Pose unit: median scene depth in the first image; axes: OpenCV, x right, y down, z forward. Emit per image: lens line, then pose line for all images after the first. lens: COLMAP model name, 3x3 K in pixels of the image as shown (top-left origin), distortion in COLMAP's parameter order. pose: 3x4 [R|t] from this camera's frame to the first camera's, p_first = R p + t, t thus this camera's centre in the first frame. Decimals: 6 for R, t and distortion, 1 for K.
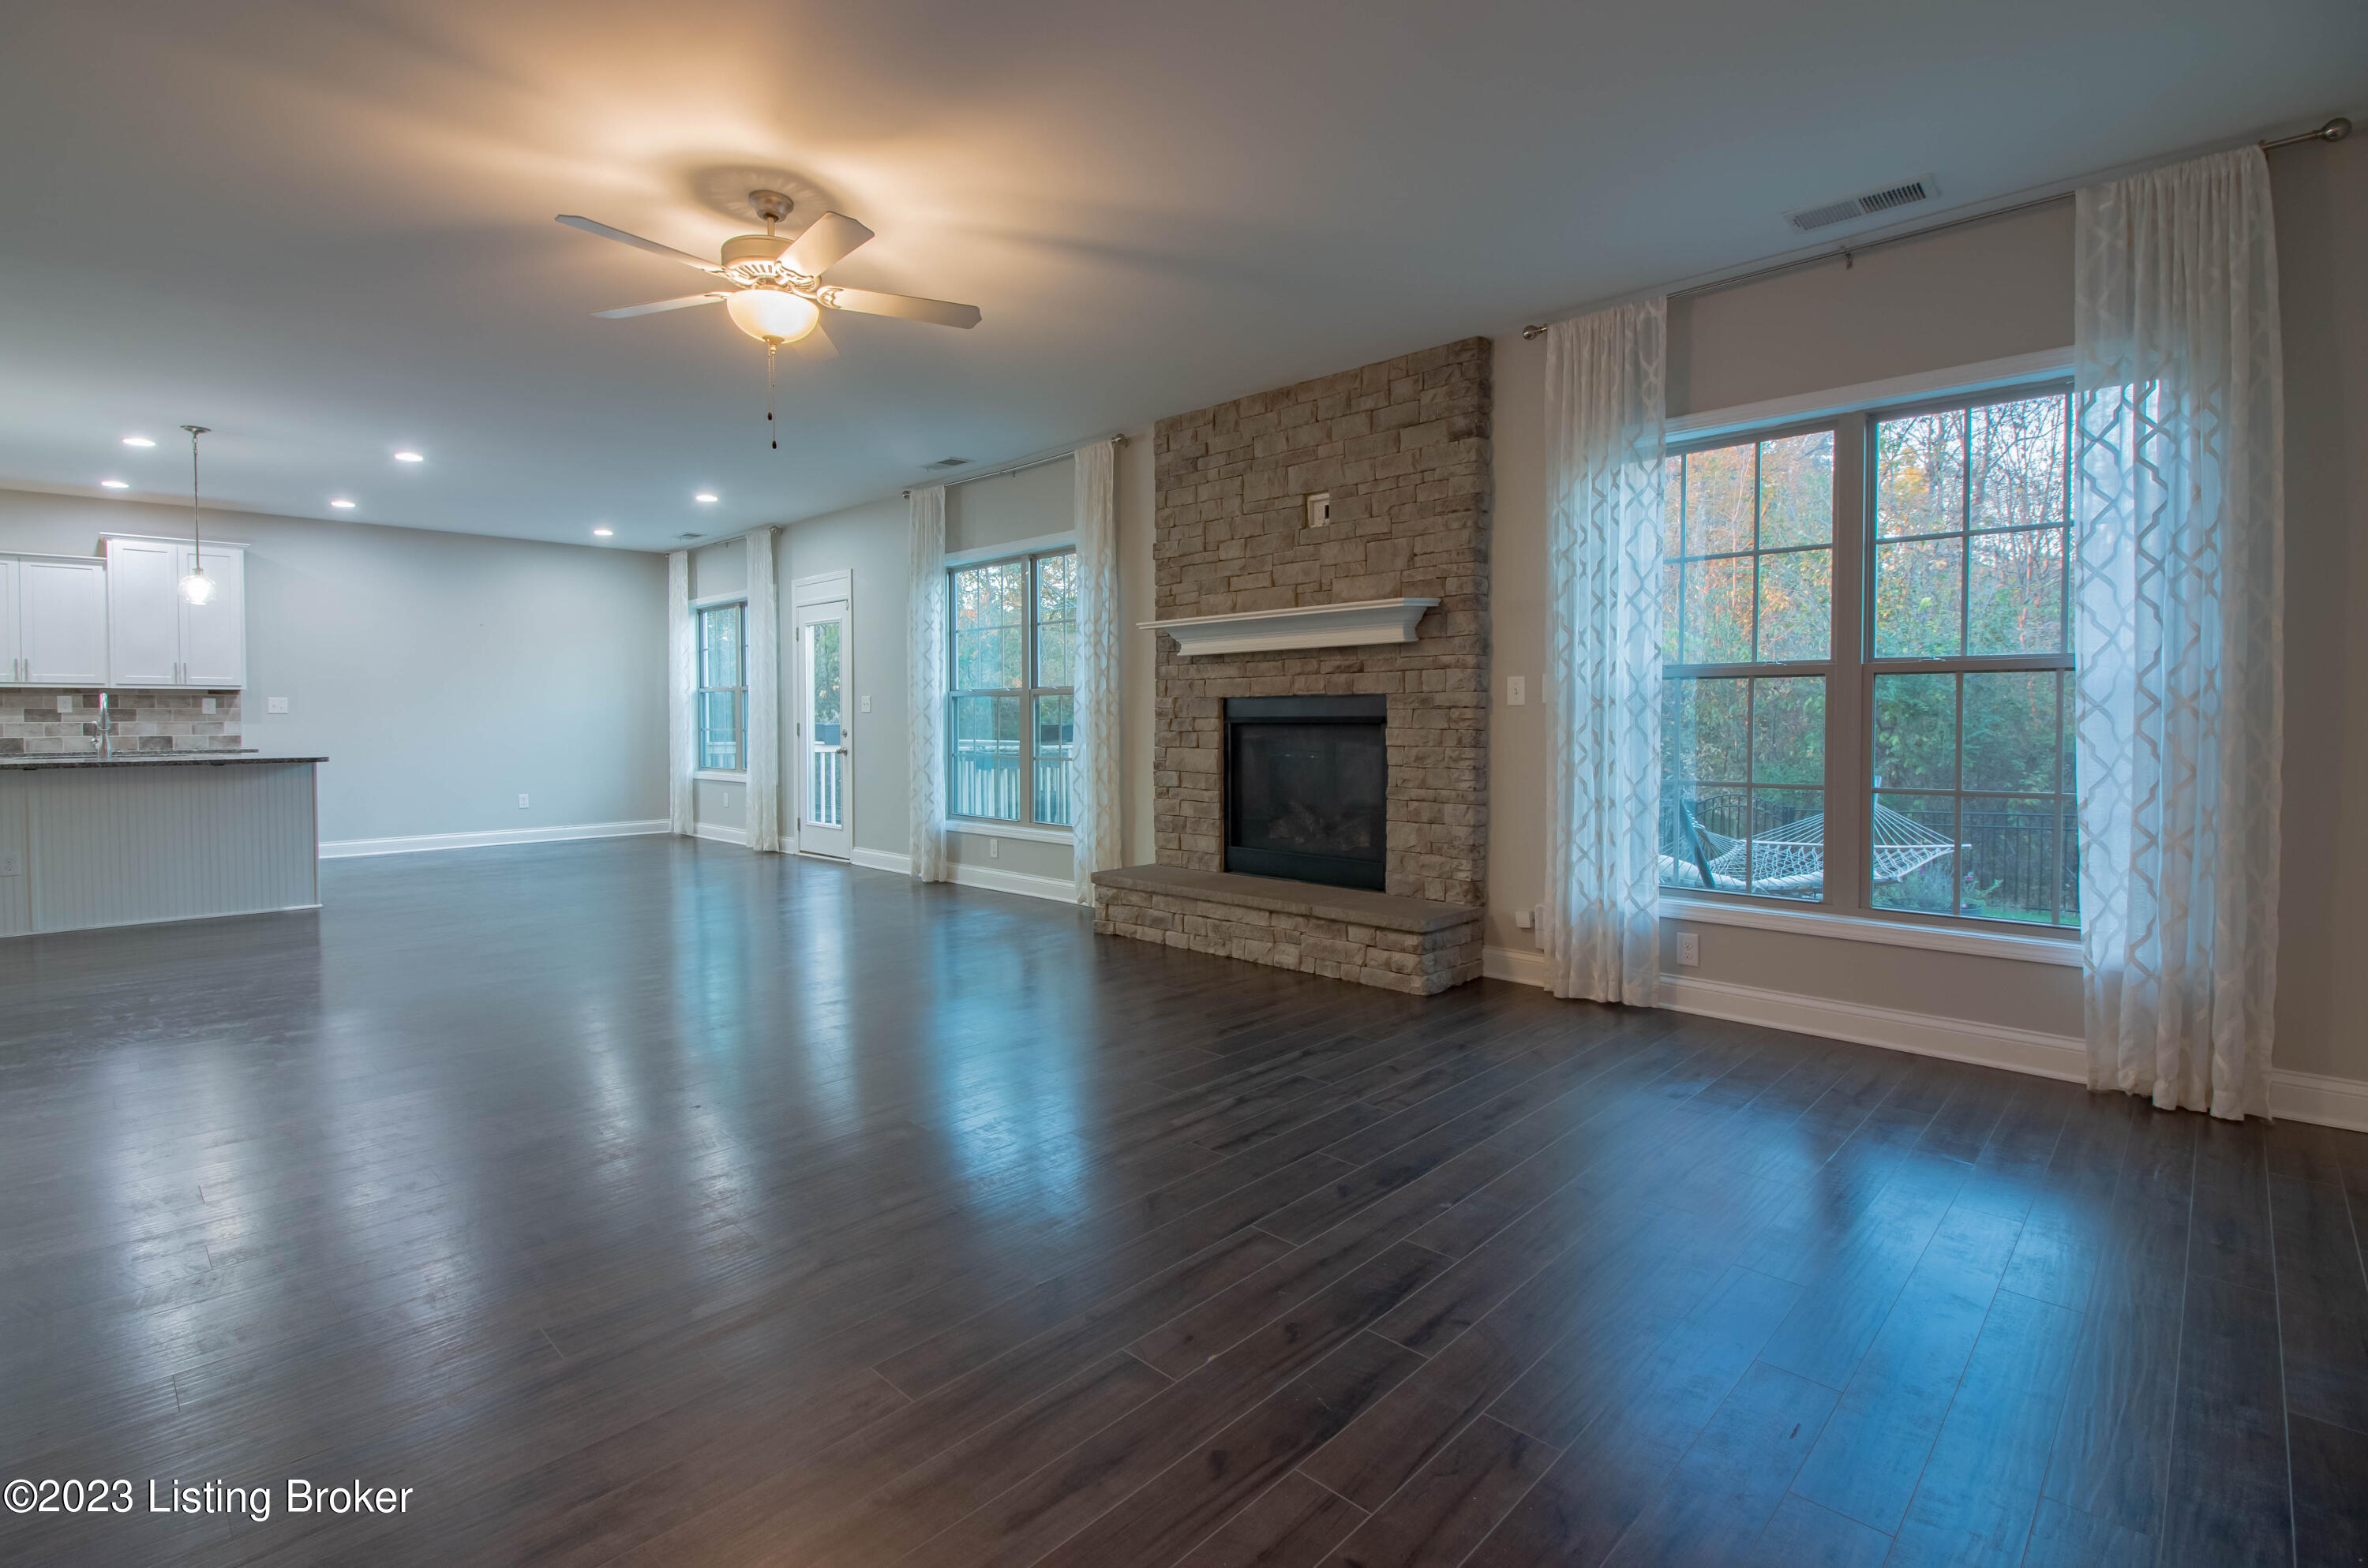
lens RADIAL K [[1099.2, 0, 1167.2], [0, 1099.2, 748.1], [0, 0, 1]] dist [0.003026, -0.012943]
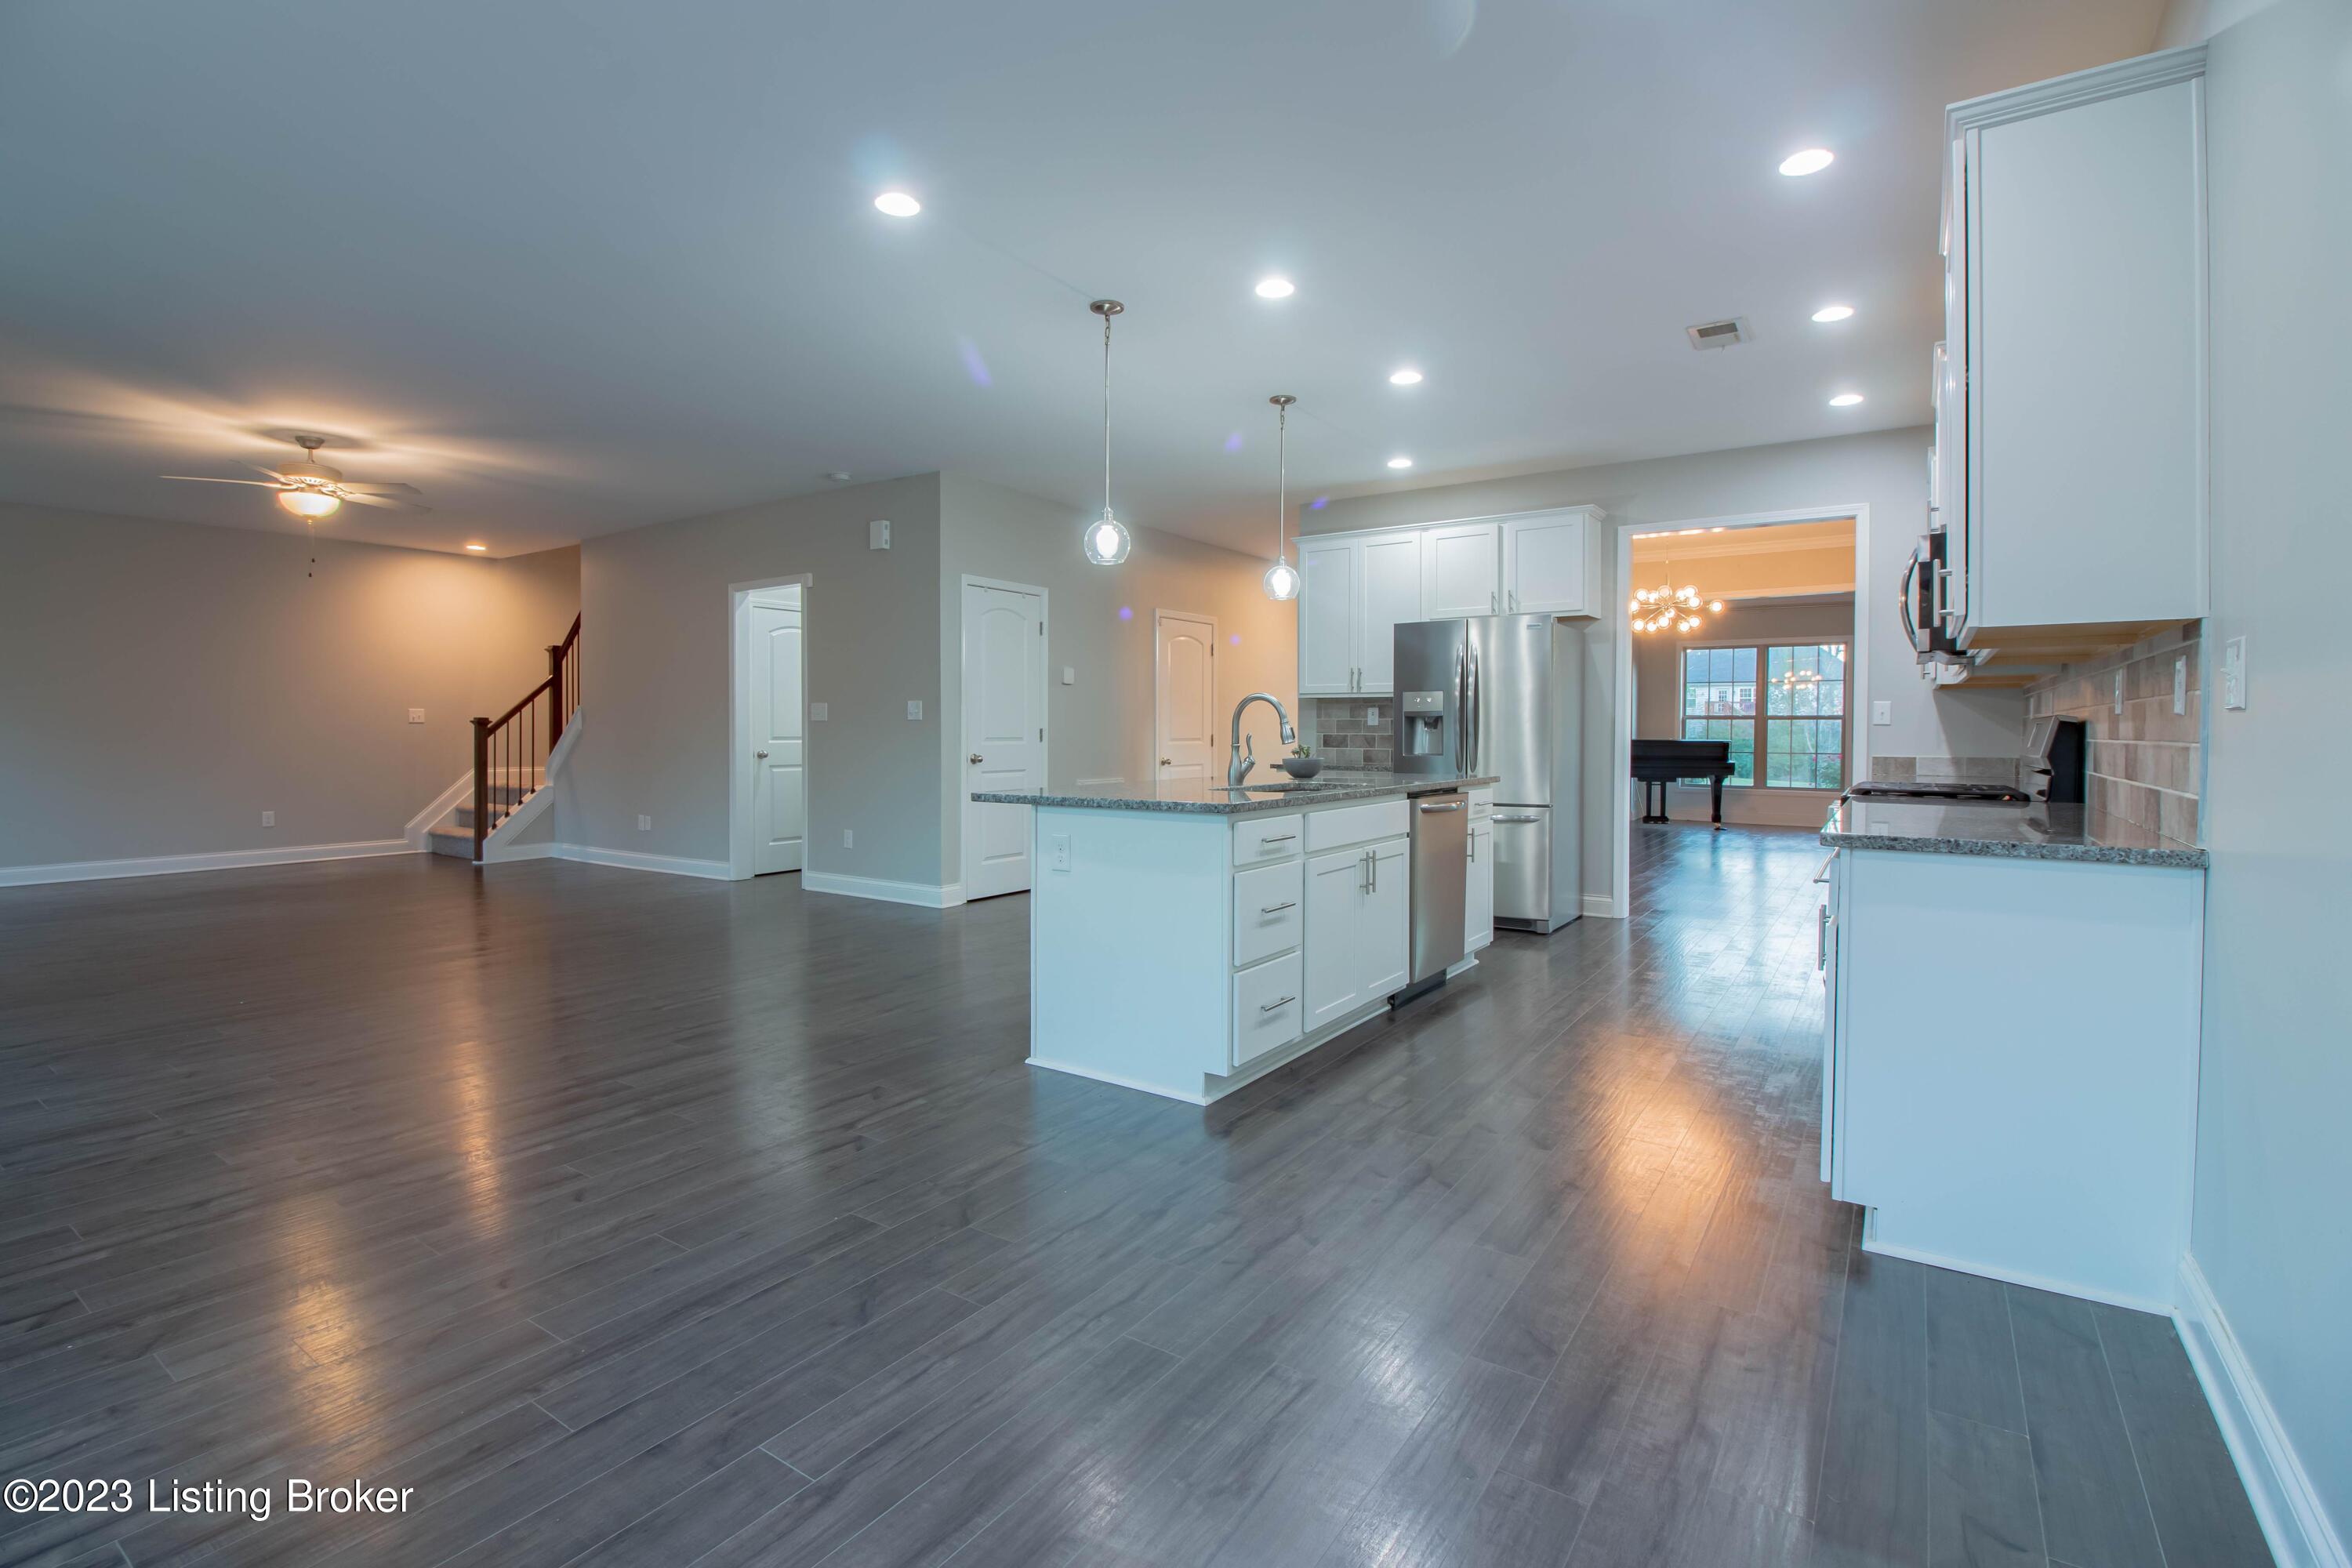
lens RADIAL K [[1091.9, 0, 1159.3], [0, 1091.9, 748.3], [0, 0, 1]] dist [0.003026, -0.012943]
pose [[-0.987057, 0.003334, -0.160338, -0.912831], [-0.004159, 0.998916, 0.046372, -0.053519], [0.160318, 0.046439, -0.985972, 1.899459]]
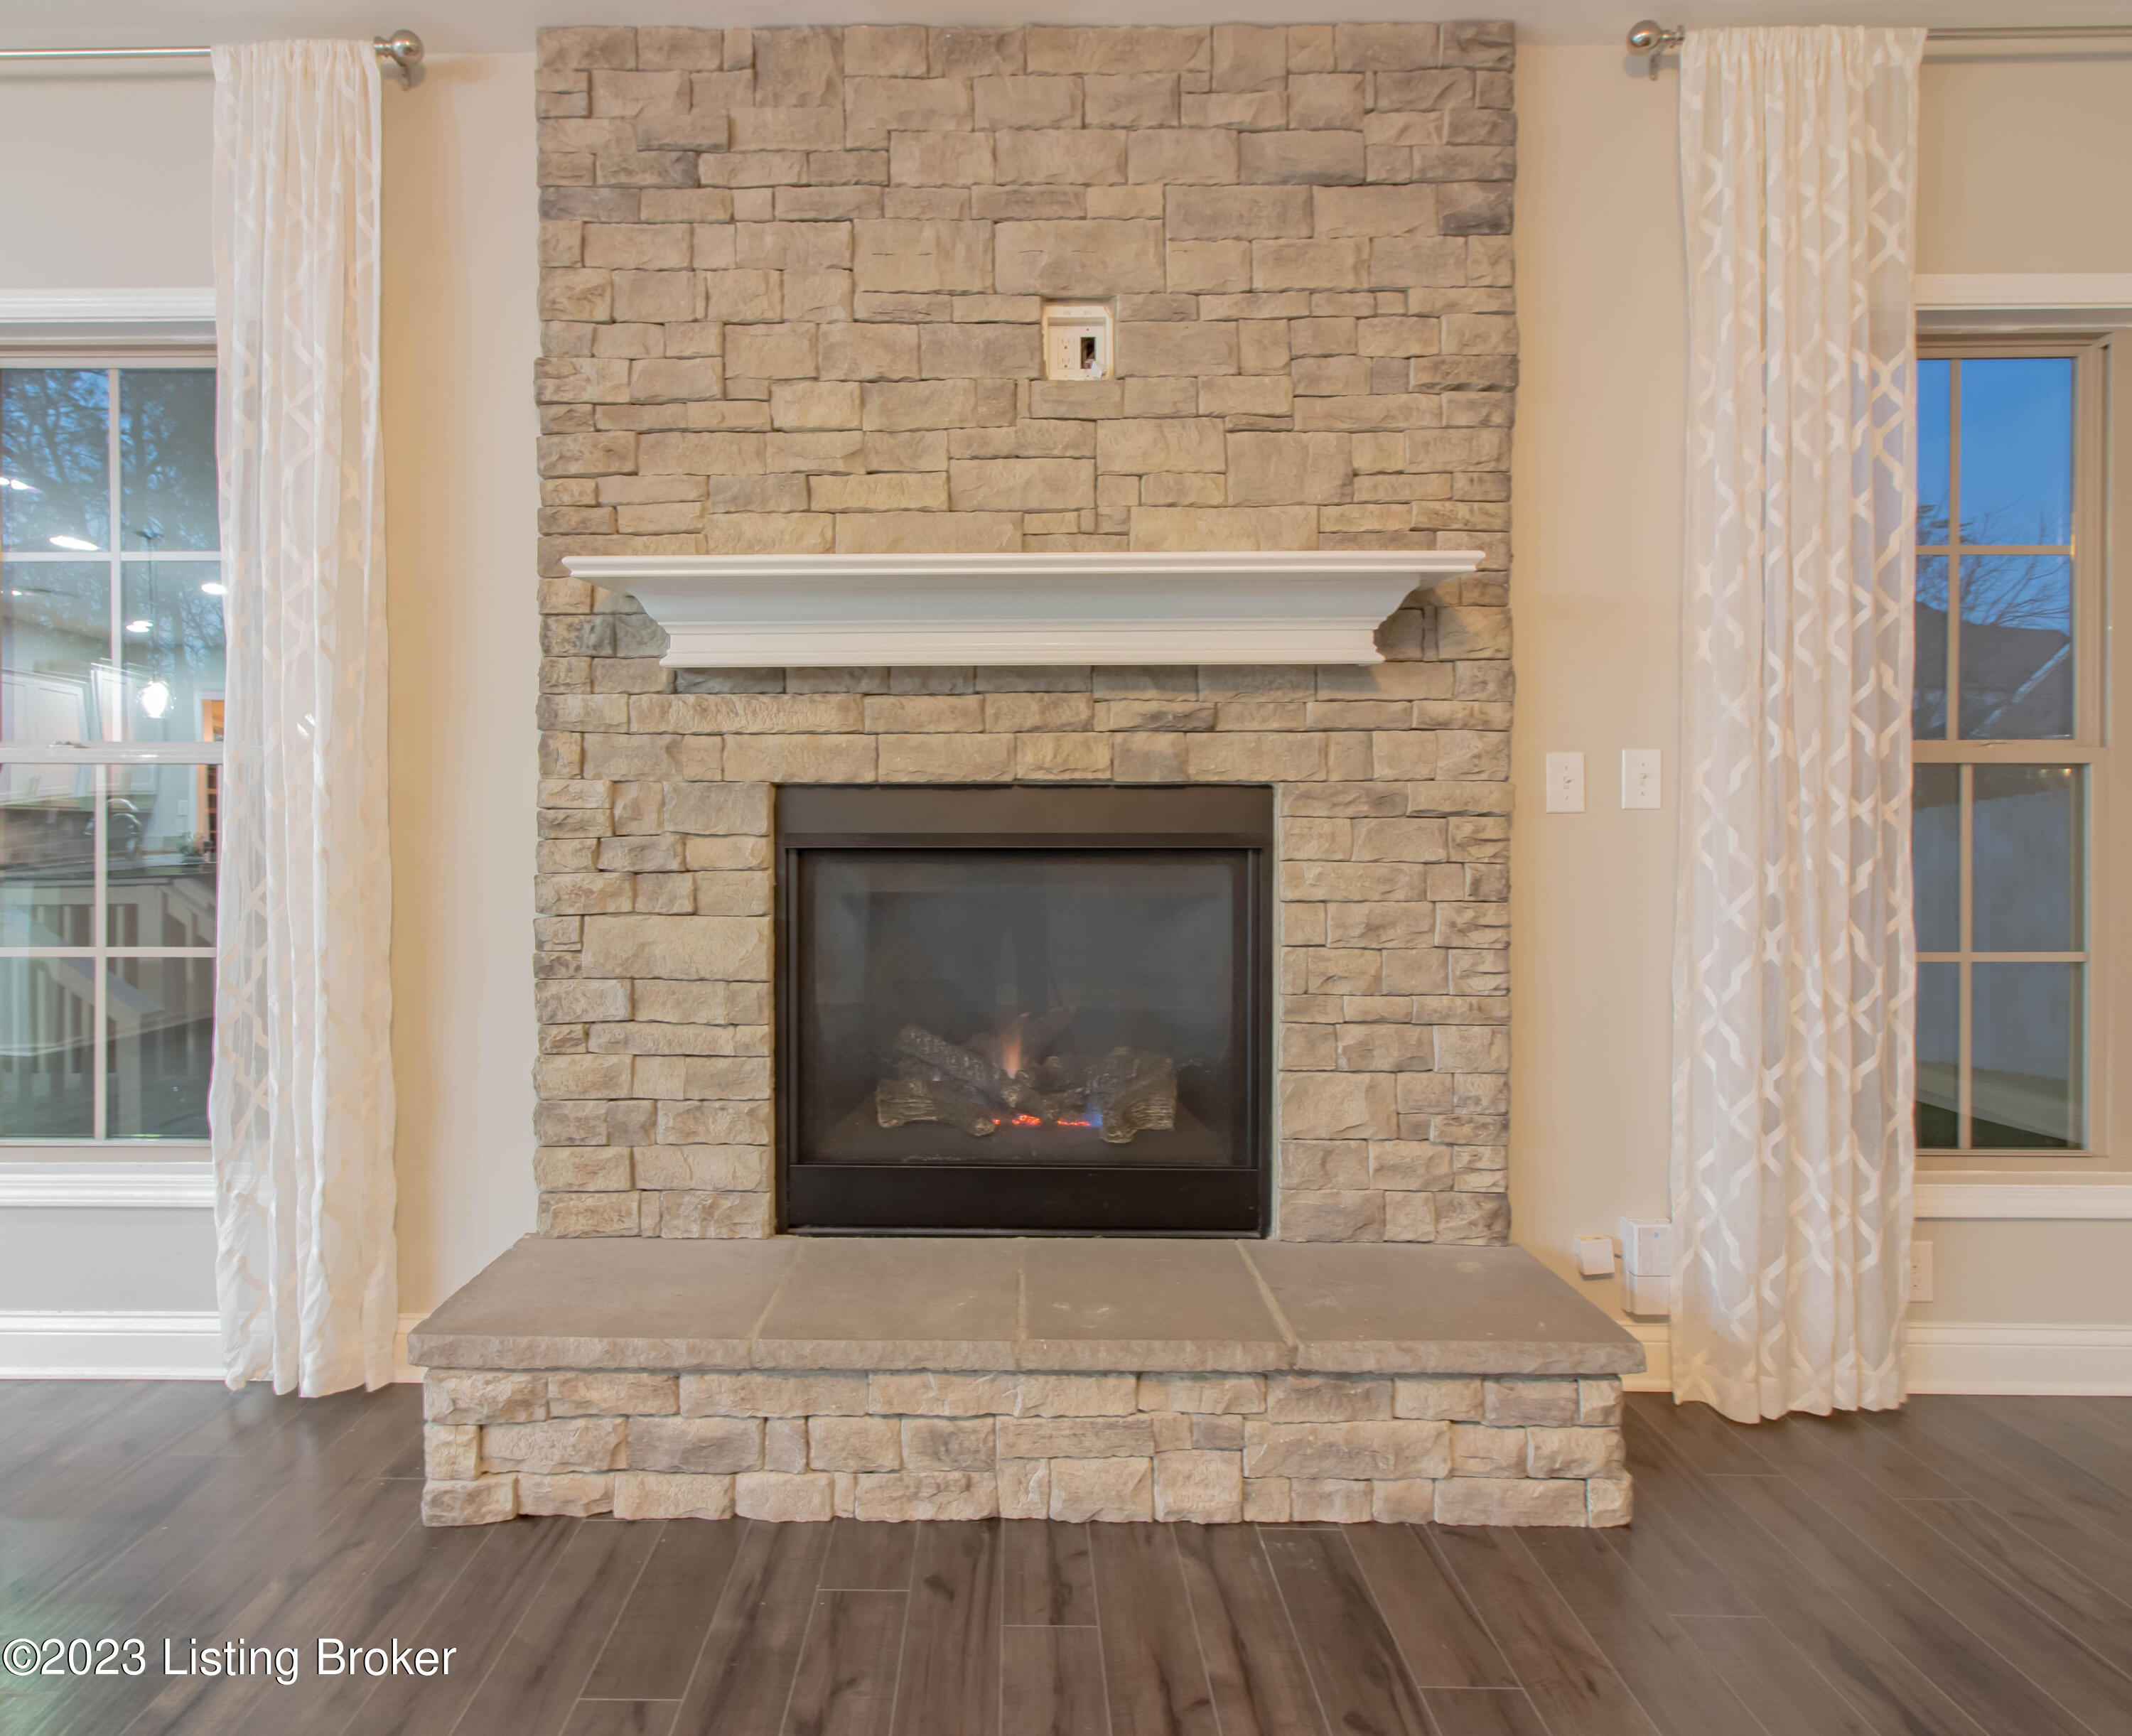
lens RADIAL K [[1270.2, 0, 1067.9], [0, 1270.2, 811.4], [0, 0, 1]] dist [0.002198, 0.000574]
pose [[0.726008, -0.000682, 0.687686, -0.196711], [0.016567, 0.999727, -0.016499, -0.028895], [-0.687487, 0.023372, 0.725821, 0.648063]]
